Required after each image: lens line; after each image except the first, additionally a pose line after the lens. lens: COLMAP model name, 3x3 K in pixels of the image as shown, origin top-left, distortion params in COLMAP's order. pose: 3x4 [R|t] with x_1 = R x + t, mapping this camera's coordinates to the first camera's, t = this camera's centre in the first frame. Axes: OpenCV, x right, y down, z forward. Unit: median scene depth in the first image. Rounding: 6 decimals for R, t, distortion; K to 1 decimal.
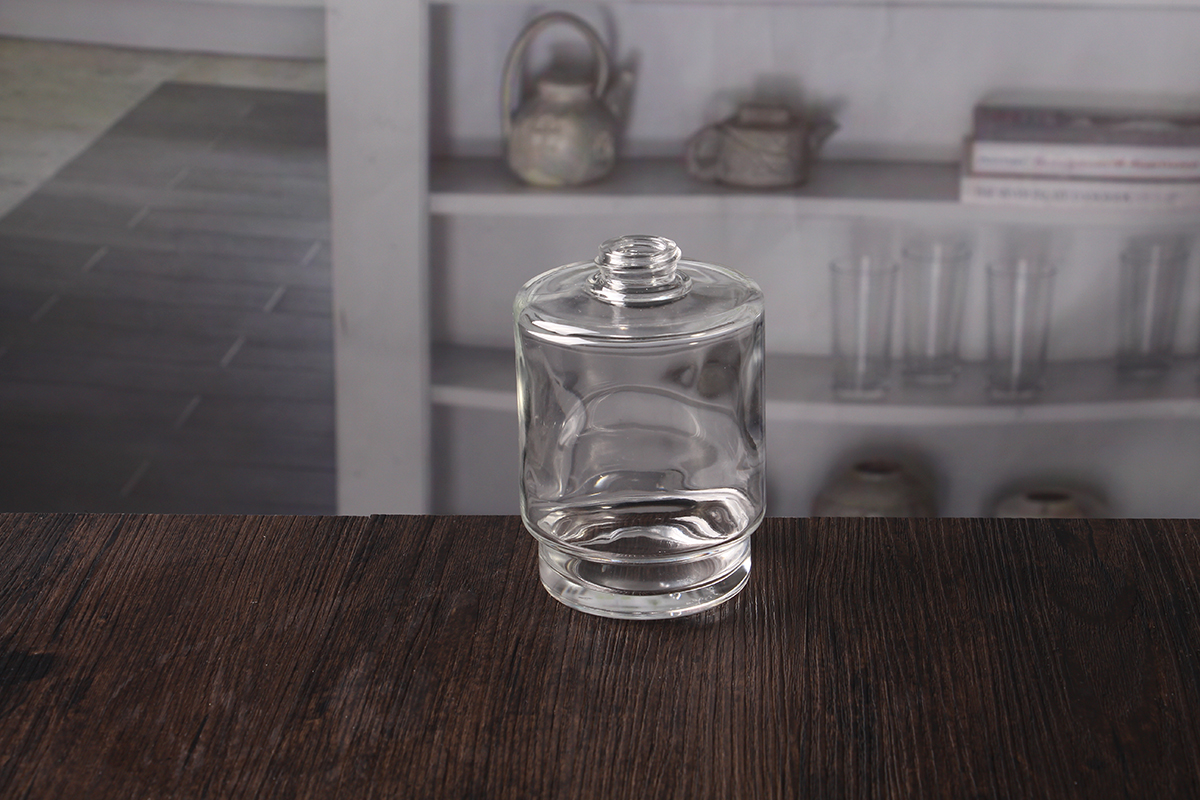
lens RADIAL K [[2864.0, 0, 598.9], [0, 2864.0, 400.7], [0, 0, 1]] dist [0.276406, 0.000000]
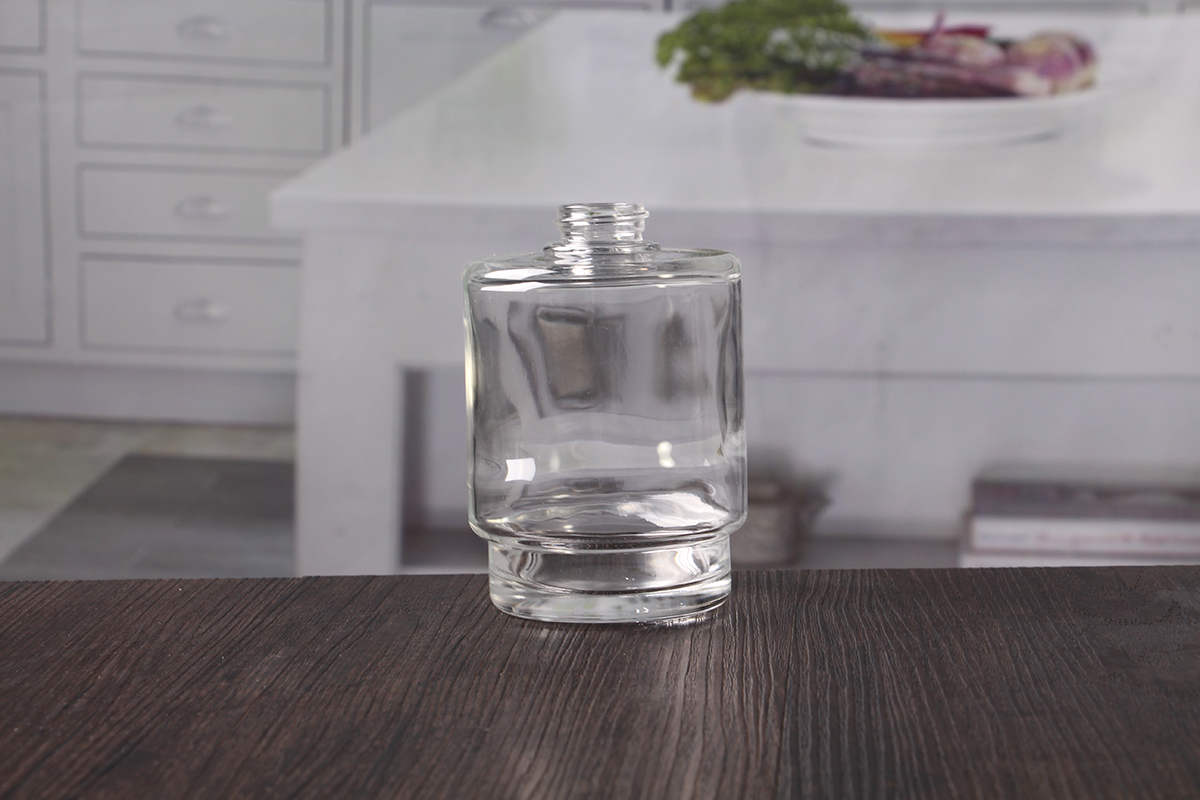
lens RADIAL K [[2864.0, 0, 599.4], [0, 2864.0, 398.9], [0, 0, 1]] dist [0.276406, 0.000000]
pose [[0.999999, -0.001118, -0.000076, 0.012530], [0.001062, 0.967108, -0.254363, 0.218650], [0.000358, 0.254363, 0.967109, 0.131953]]
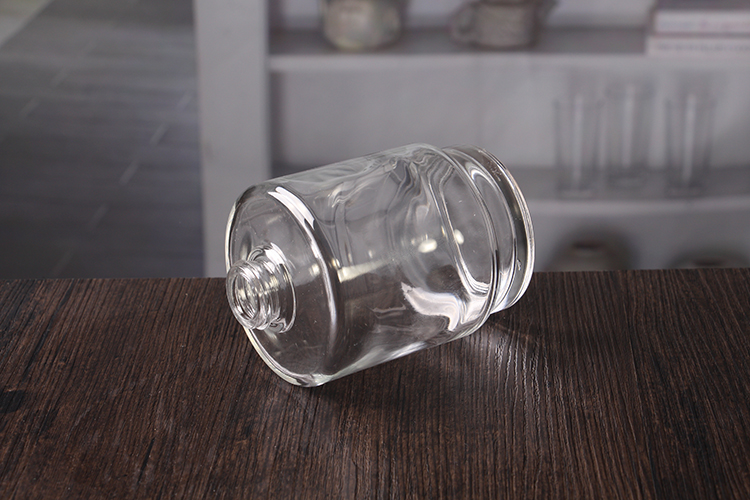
lens RADIAL K [[1827.8, 0, 373.4], [0, 1827.8, 249.3], [0, 0, 1]] dist [0.228235, 0.000000]
pose [[0.999629, -0.020701, 0.017715, -0.049036], [0.020418, 0.999663, 0.016027, 0.016590], [-0.018041, -0.015659, 0.999715, 0.200121]]
